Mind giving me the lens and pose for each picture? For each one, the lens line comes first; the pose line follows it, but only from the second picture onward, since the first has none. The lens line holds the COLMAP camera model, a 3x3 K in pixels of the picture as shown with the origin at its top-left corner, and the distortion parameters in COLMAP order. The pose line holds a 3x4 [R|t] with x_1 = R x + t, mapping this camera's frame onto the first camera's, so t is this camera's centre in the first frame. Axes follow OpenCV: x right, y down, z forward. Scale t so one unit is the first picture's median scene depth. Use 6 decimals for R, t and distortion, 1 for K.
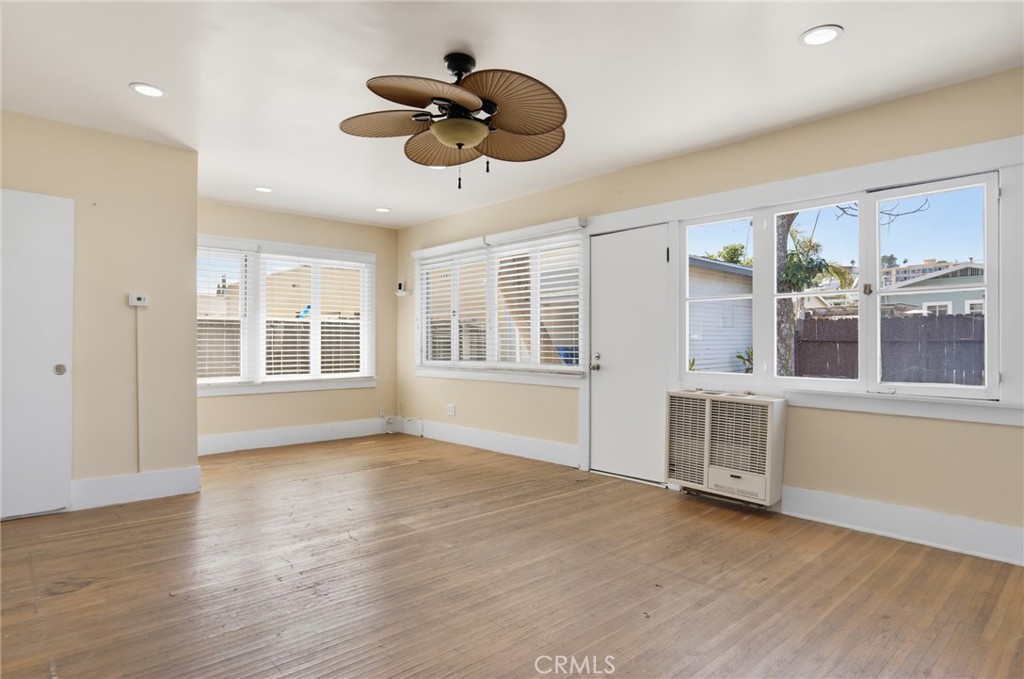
lens RADIAL K [[579.1, 0, 511.0], [0, 579.1, 347.1], [0, 0, 1]] dist [0.000020, -0.000087]
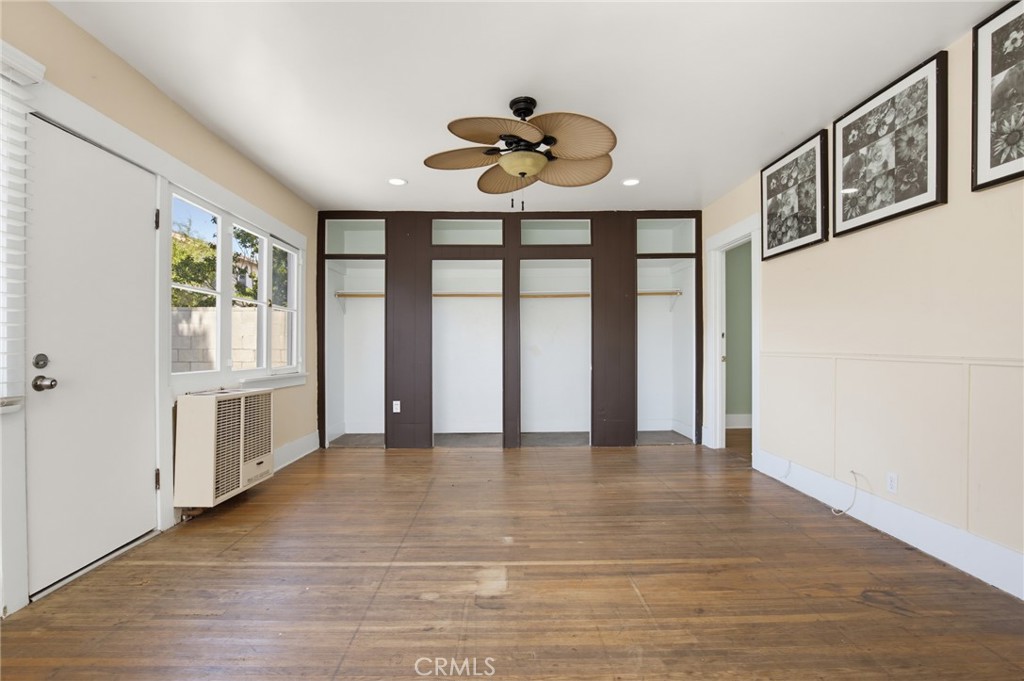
lens RADIAL K [[485.3, 0, 507.6], [0, 485.3, 341.2], [0, 0, 1]] dist [-0.001449, -0.000034]
pose [[-0.756746, 0.000583, 0.653709, -0.560140], [-0.007032, 0.999934, -0.009033, -0.000238], [-0.653672, -0.011433, -0.756692, 1.380922]]
